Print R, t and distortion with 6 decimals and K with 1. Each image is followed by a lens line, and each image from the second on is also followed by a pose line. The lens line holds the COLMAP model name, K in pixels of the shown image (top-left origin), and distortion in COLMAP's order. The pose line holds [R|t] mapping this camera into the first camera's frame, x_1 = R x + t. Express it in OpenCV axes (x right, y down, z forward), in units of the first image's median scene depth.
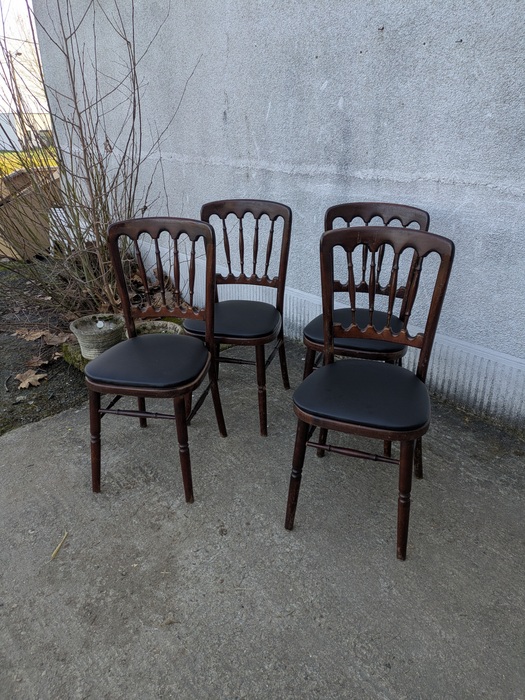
lens RADIAL K [[500.8, 0, 262.5], [0, 500.8, 343.0], [0, 0, 1]] dist [0.076481, -0.068535]
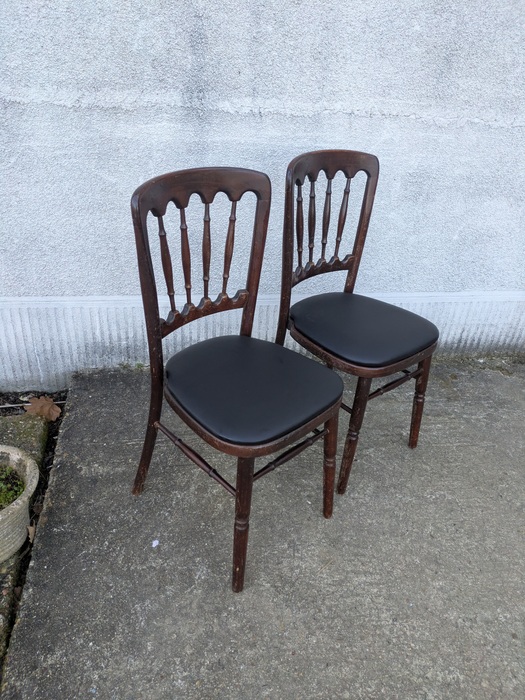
lens RADIAL K [[505.3, 0, 245.2], [0, 505.3, 347.0], [0, 0, 1]] dist [0.059472, -0.039470]
pose [[0.540230, -0.399130, 0.740842, -0.462123], [0.277446, 0.915619, 0.290975, -0.251586], [-0.794465, 0.048351, 0.605382, 0.635807]]
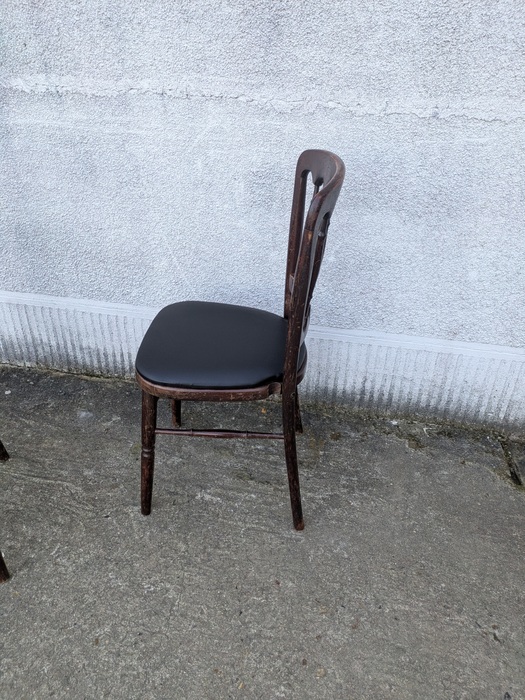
lens RADIAL K [[505.5, 0, 246.1], [0, 505.5, 342.7], [0, 0, 1]] dist [0.056652, -0.035302]
pose [[0.789539, -0.295828, 0.537693, -0.013593], [0.218479, 0.954239, 0.204192, -0.120675], [-0.573493, -0.043742, 0.818042, 0.375070]]
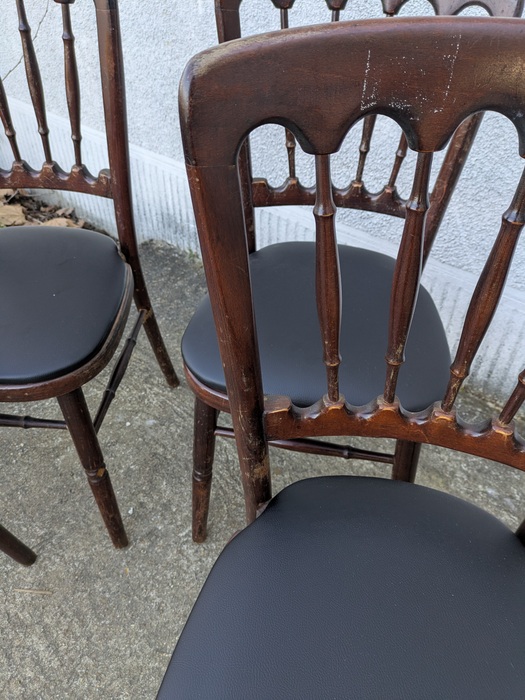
lens RADIAL K [[514.5, 0, 272.9], [0, 514.5, 337.4], [0, 0, 1]] dist [0.023418, -0.005985]
pose [[0.982845, -0.100251, 0.154806, 0.081292], [0.047598, 0.948808, 0.312246, -0.130048], [-0.178184, -0.299521, 0.937303, 0.570154]]
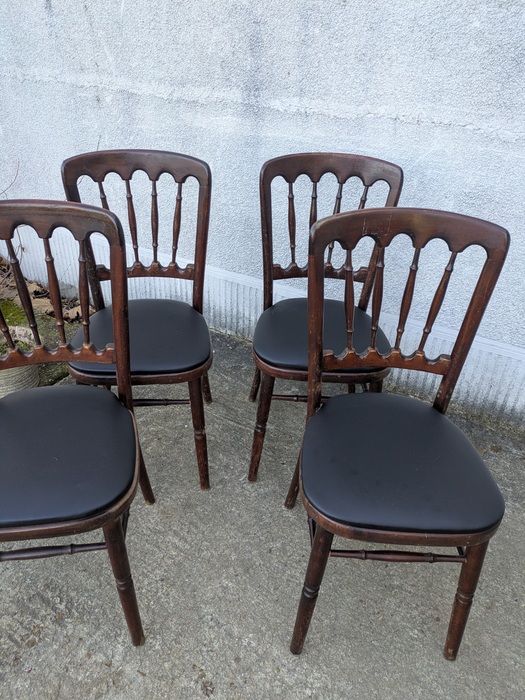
lens RADIAL K [[503.9, 0, 252.3], [0, 503.9, 350.2], [0, 0, 1]] dist [0.067068, -0.052023]
pose [[0.945348, -0.145163, 0.291966, -0.115409], [0.094967, 0.979190, 0.179355, -0.134922], [-0.311926, -0.141826, 0.939461, 0.300002]]
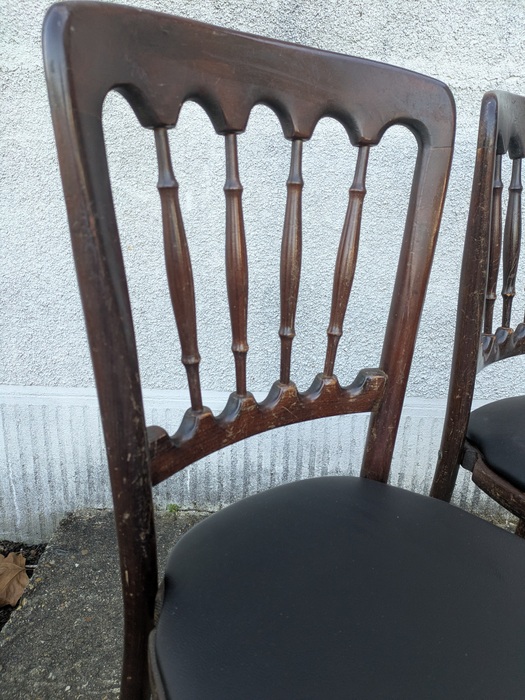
lens RADIAL K [[512.5, 0, 260.5], [0, 512.5, 347.1], [0, 0, 1]] dist [0.054073, -0.041503]
pose [[0.653233, -0.209270, 0.727663, -0.203644], [0.263094, 0.963897, 0.041026, -0.172327], [-0.709978, 0.164644, 0.684707, 0.869535]]
